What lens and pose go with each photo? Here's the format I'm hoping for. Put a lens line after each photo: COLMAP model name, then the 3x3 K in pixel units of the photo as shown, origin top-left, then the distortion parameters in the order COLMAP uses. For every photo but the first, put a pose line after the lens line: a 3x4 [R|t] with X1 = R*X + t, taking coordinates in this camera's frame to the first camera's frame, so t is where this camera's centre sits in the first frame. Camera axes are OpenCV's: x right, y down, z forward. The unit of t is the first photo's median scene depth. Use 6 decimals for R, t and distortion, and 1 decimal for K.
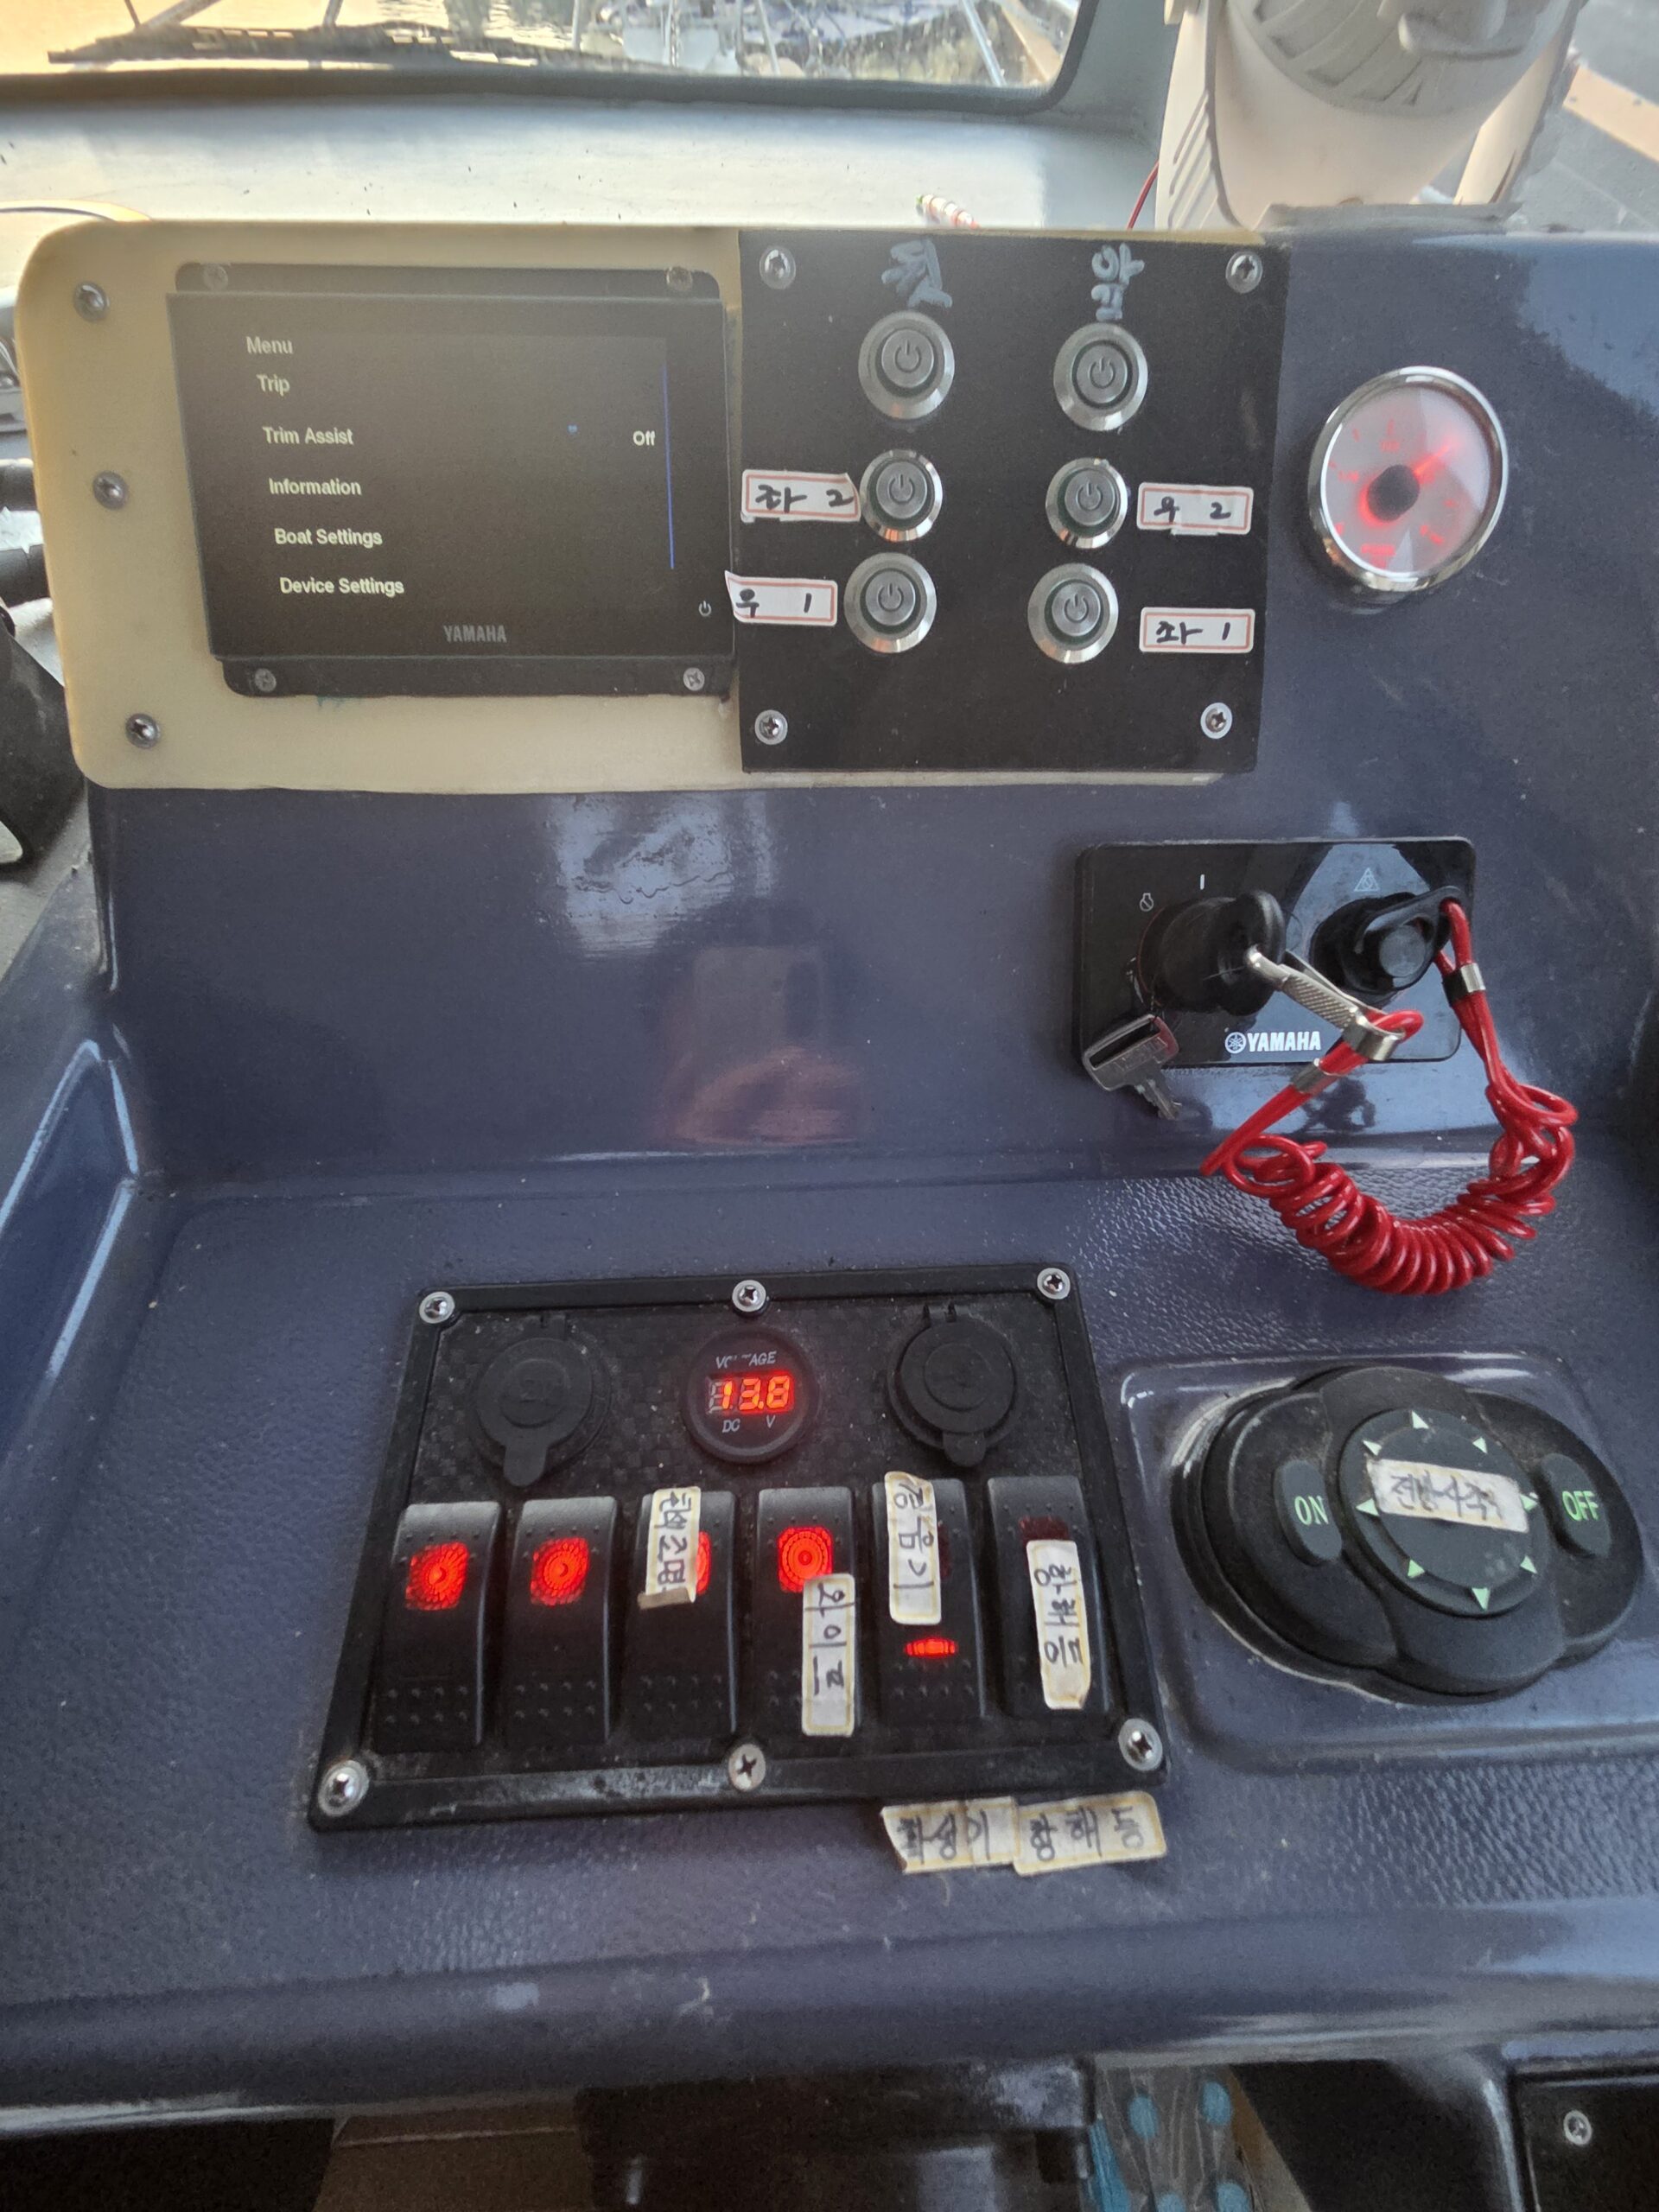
lens RADIAL K [[964.5, 0, 829.5], [0, 964.5, 1106.0], [0, 0, 1]] dist [0.008924, -0.004005]
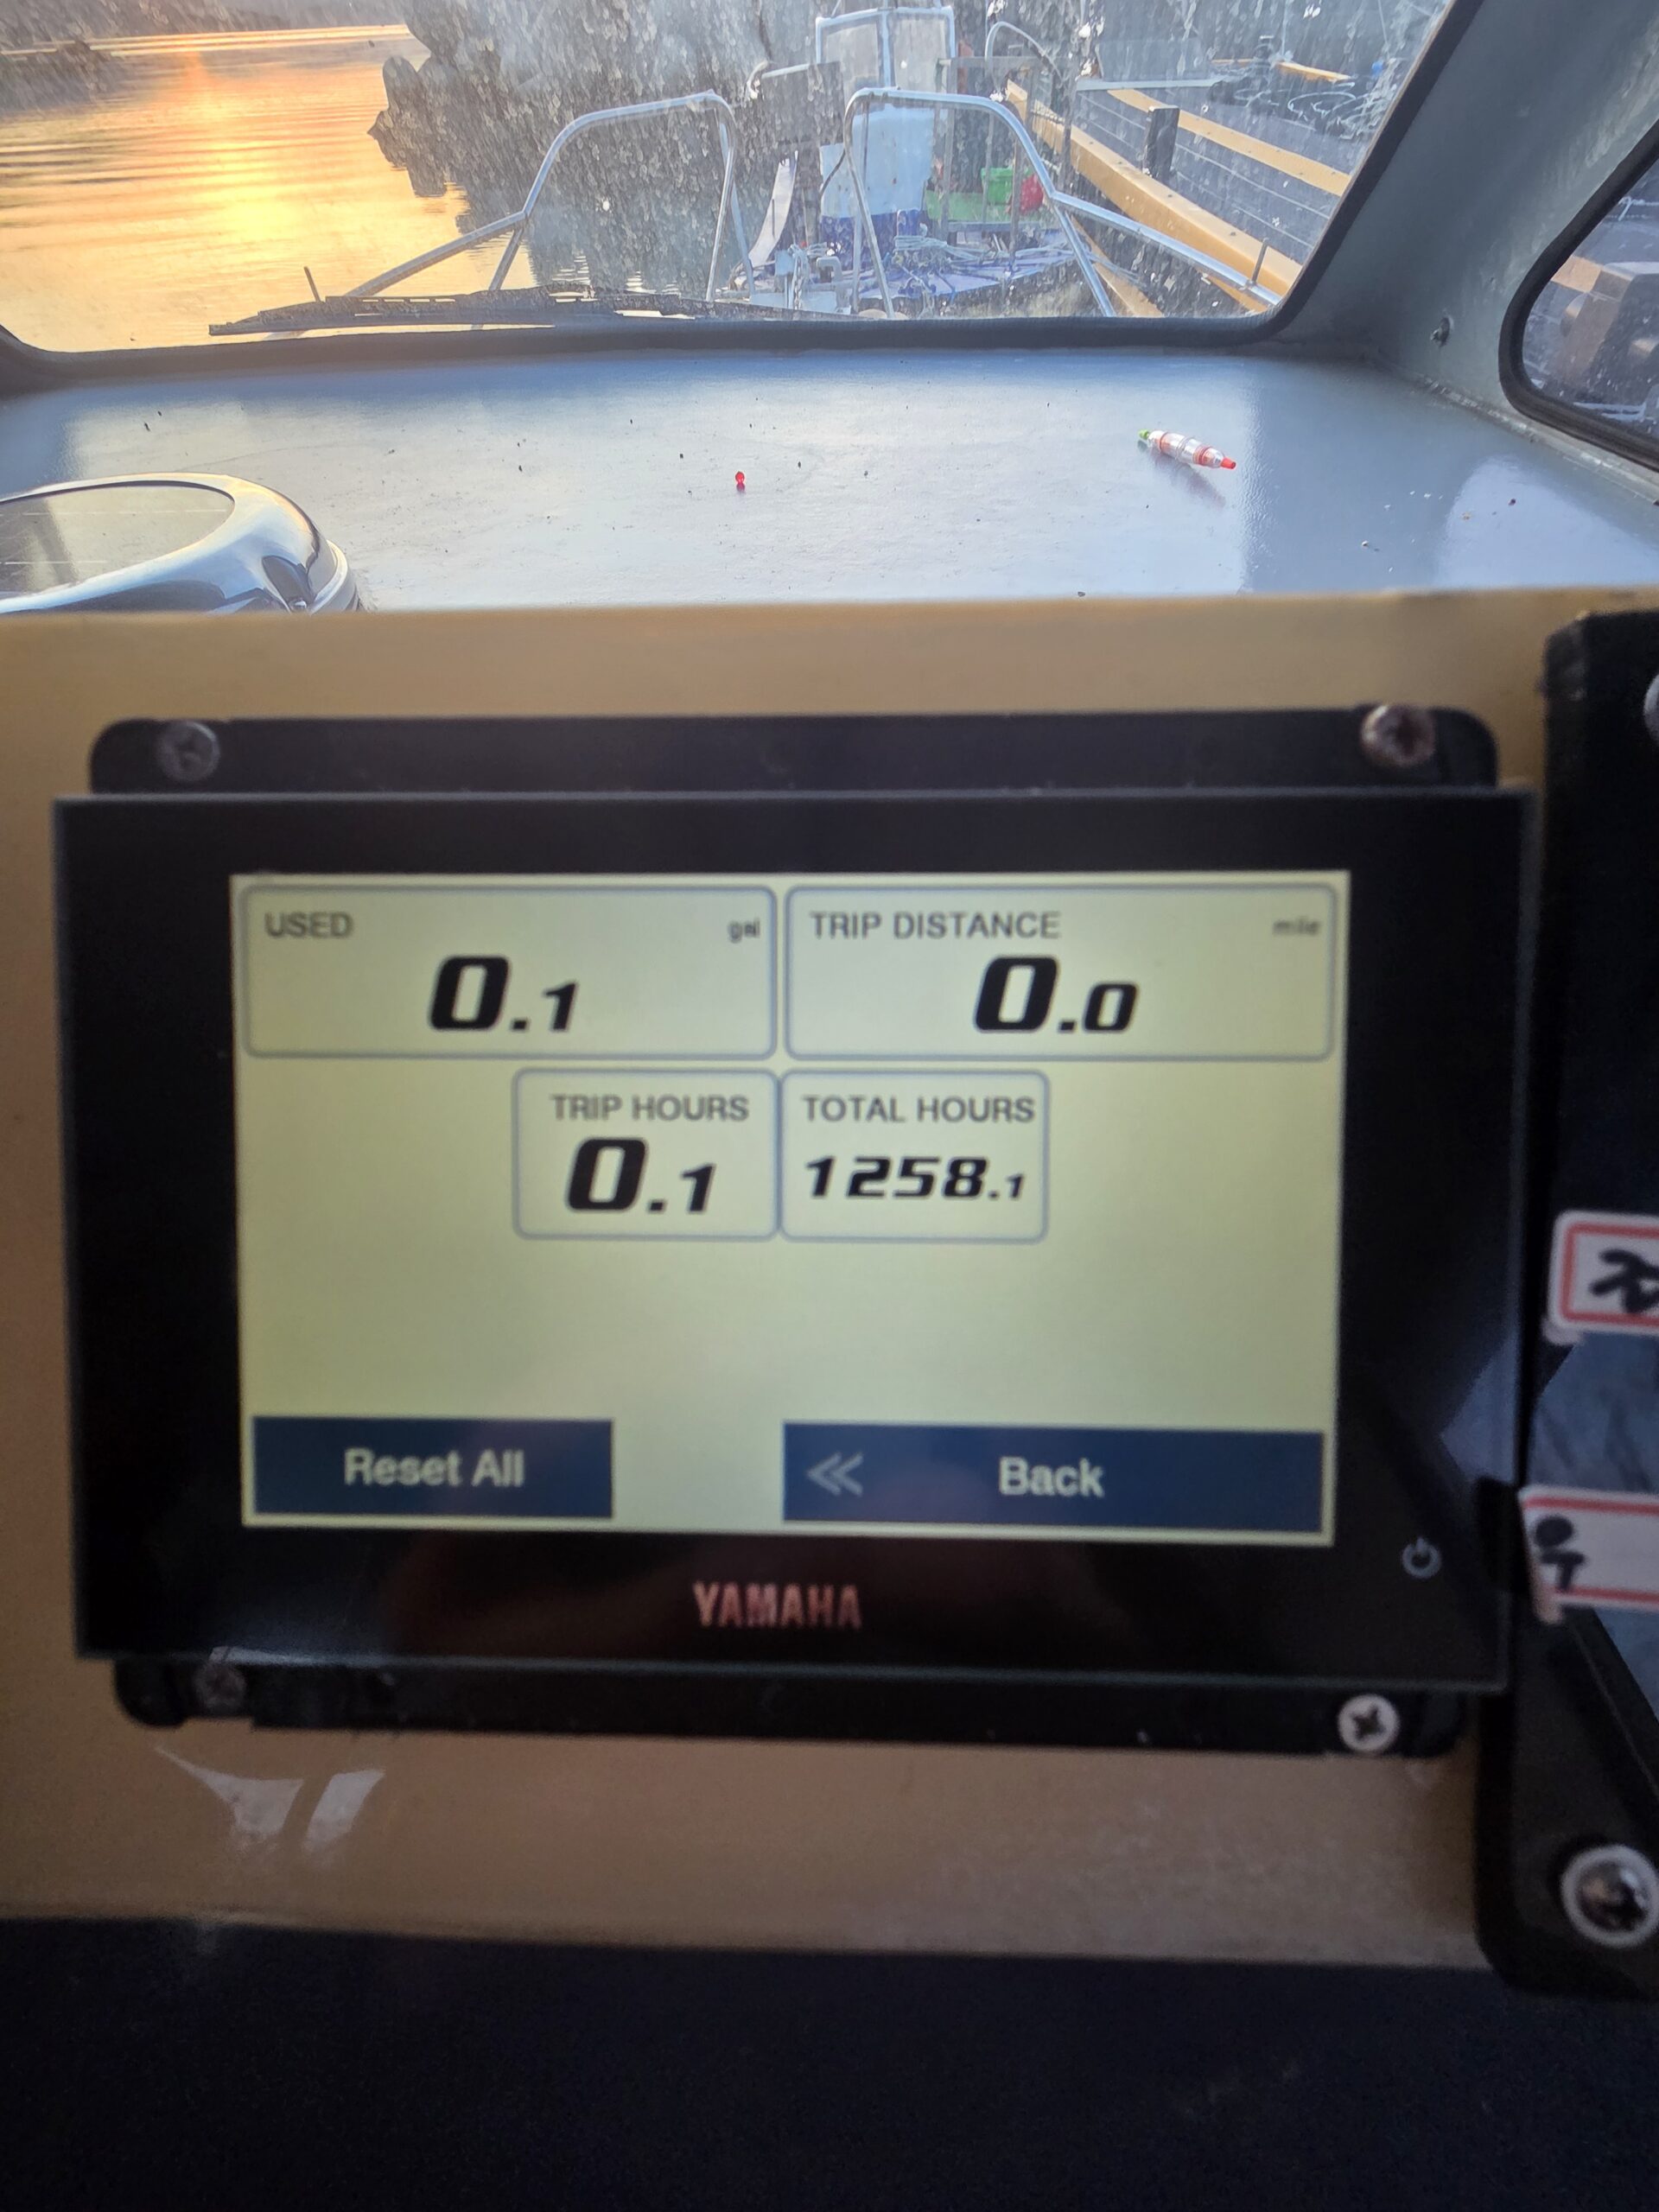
lens RADIAL K [[964.5, 0, 829.5], [0, 964.5, 1106.0], [0, 0, 1]] dist [0.008924, -0.004005]
pose [[0.997240, 0.017486, -0.072151, -0.317323], [-0.027365, 0.990013, -0.138298, -0.612013], [0.069013, 0.139891, 0.987759, 0.597961]]
